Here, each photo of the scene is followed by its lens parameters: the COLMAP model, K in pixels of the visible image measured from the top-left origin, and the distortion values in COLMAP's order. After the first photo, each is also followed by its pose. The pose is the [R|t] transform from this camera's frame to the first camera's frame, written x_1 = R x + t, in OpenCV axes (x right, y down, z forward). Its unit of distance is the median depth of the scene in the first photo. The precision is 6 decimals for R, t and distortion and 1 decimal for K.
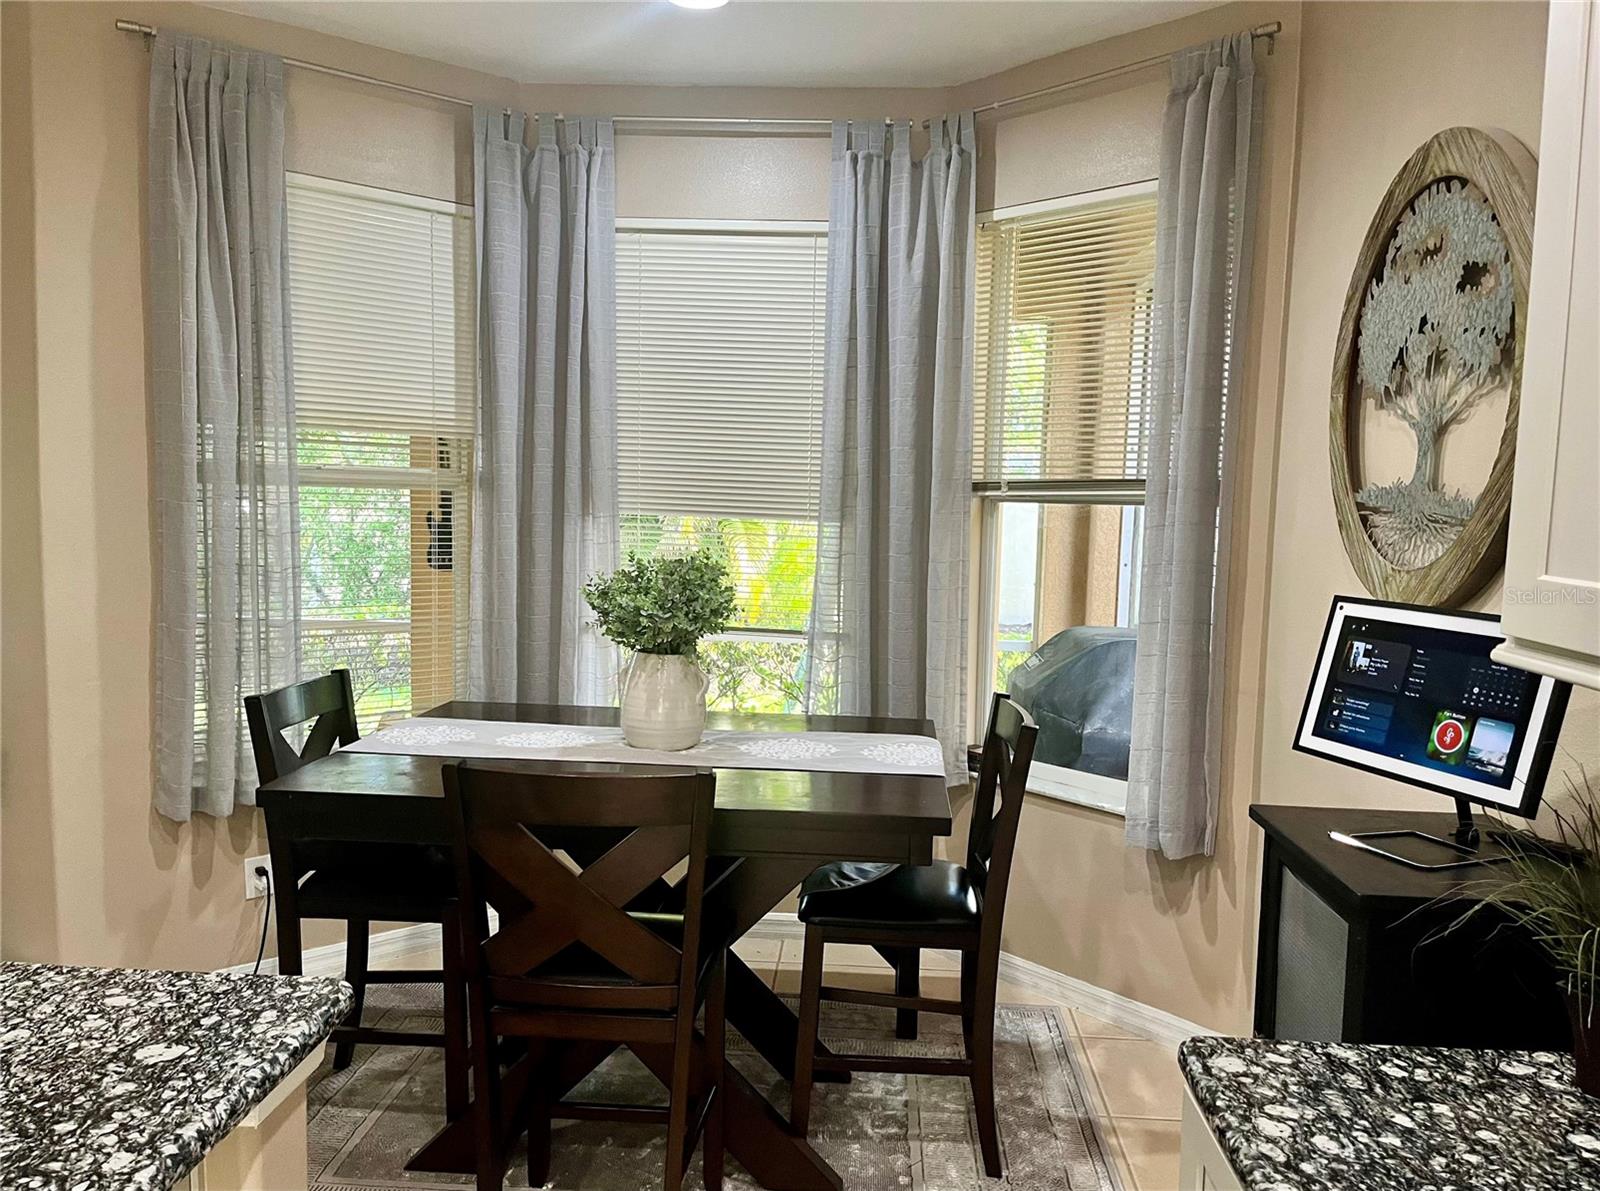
lens RADIAL K [[1224.5, 0, 800.0], [0, 1224.5, 595.5], [0, 0, 1]] dist [-0.000500, 0.000442]
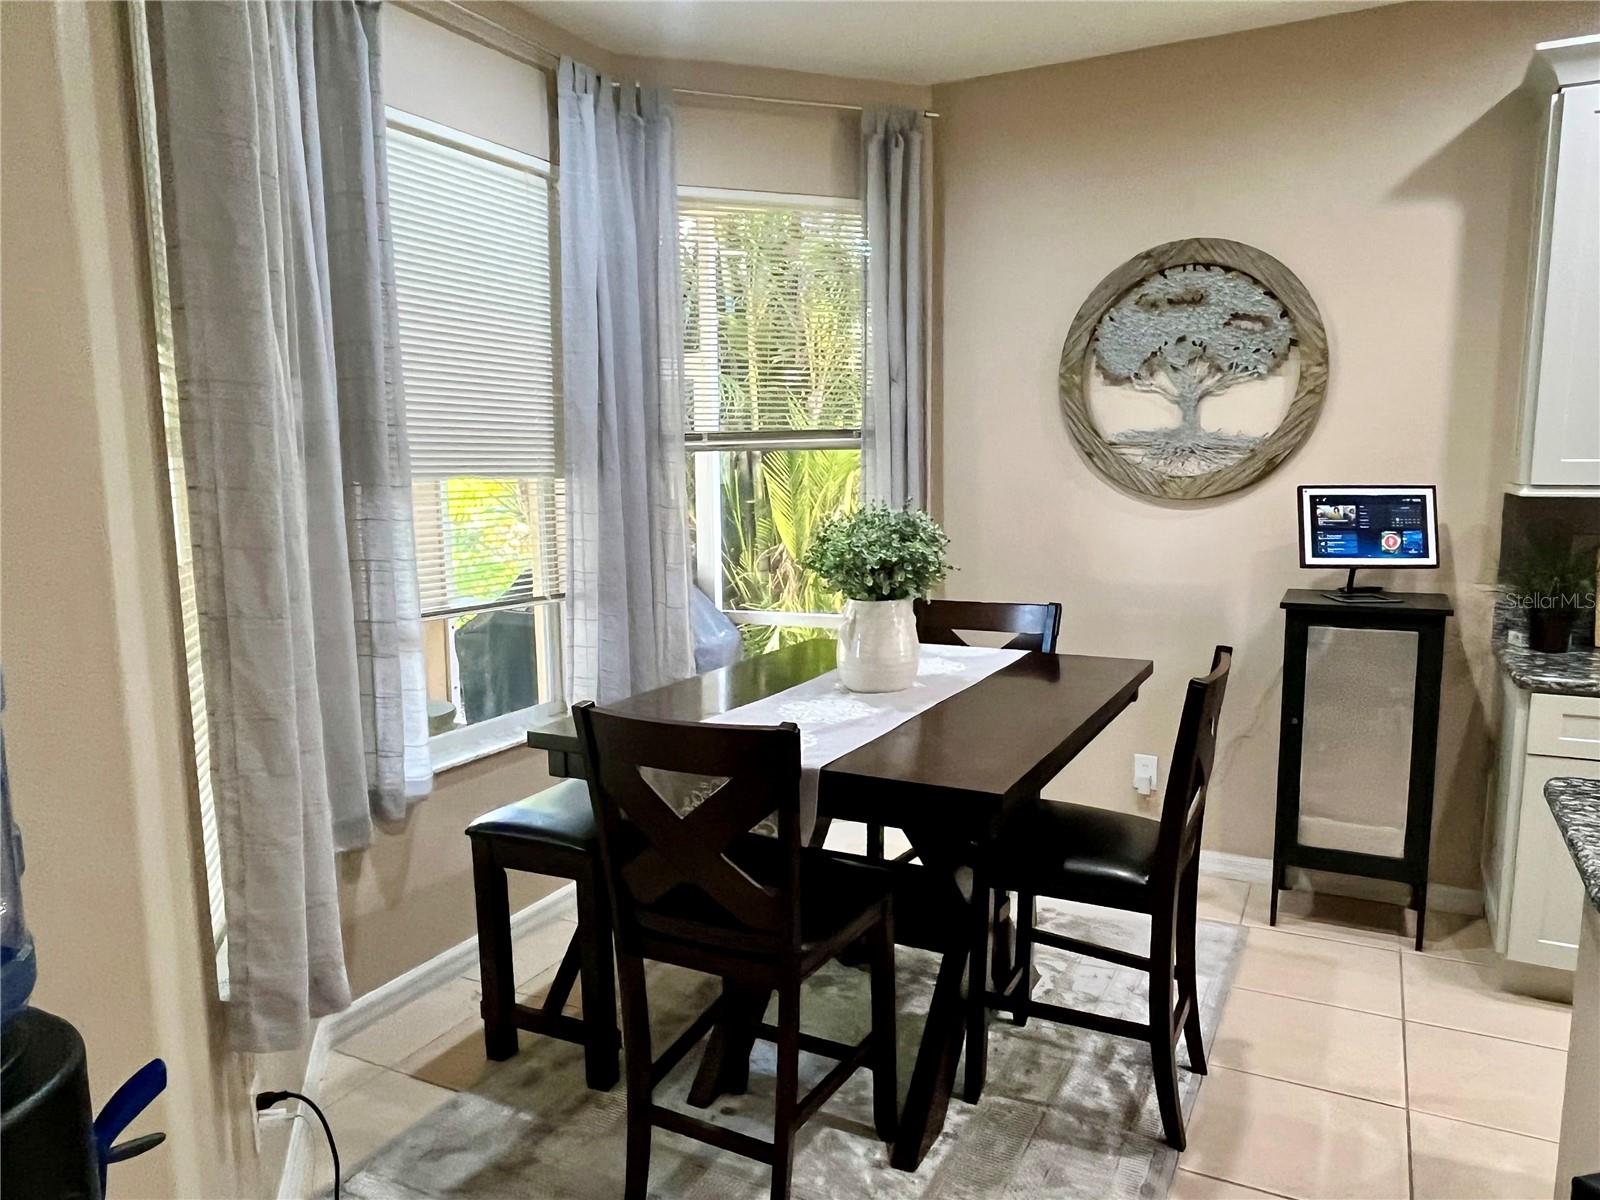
lens RADIAL K [[1069.7, 0, 800.0], [0, 1069.7, 600.0], [0, 0, 1]] dist [0.025199, -0.000162]
pose [[0.437674, -0.154833, 0.885702, -0.807265], [0.096657, 0.987455, 0.124857, -0.061350], [-0.893923, 0.030963, 0.447149, 0.525488]]
